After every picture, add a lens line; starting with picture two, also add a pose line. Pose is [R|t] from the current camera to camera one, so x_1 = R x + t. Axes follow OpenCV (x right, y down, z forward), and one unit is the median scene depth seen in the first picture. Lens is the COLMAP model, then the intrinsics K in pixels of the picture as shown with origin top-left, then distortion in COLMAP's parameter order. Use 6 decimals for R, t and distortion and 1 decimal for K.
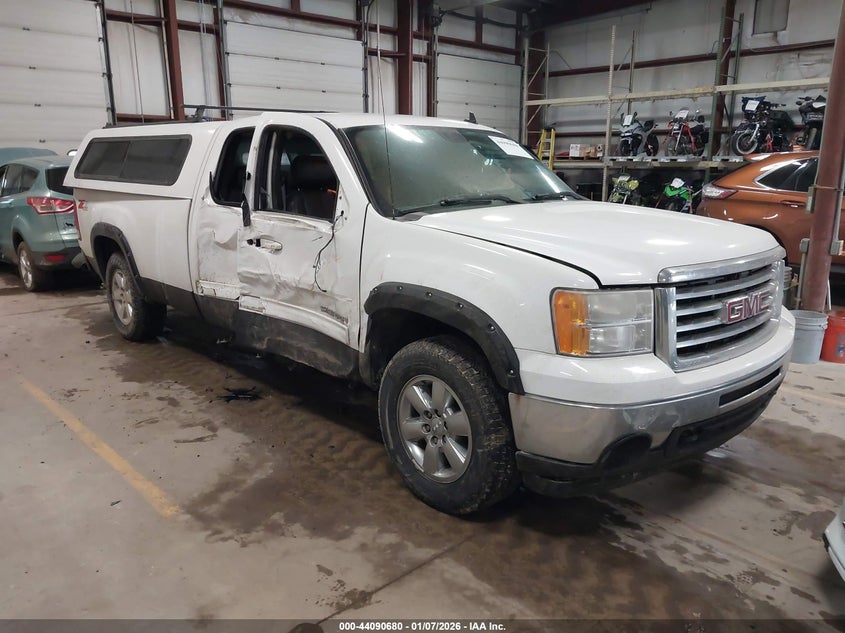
lens RADIAL K [[670.6, 0, 422.5], [0, 670.6, 316.5], [0, 0, 1]] dist [-0.014525, -0.005626]
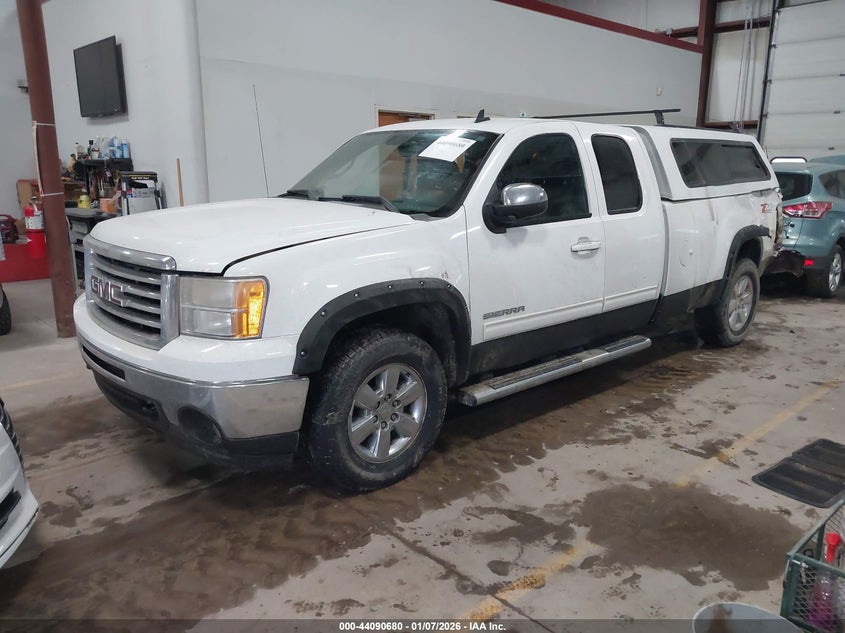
lens RADIAL K [[674.3, 0, 423.5], [0, 674.3, 322.8], [0, 0, 1]] dist [-0.013235, -0.009518]
pose [[-0.002946, 0.221665, -0.975119, 1.447883], [-0.238594, 0.946805, 0.215949, -0.295149], [0.971115, 0.233294, 0.050099, 1.344799]]
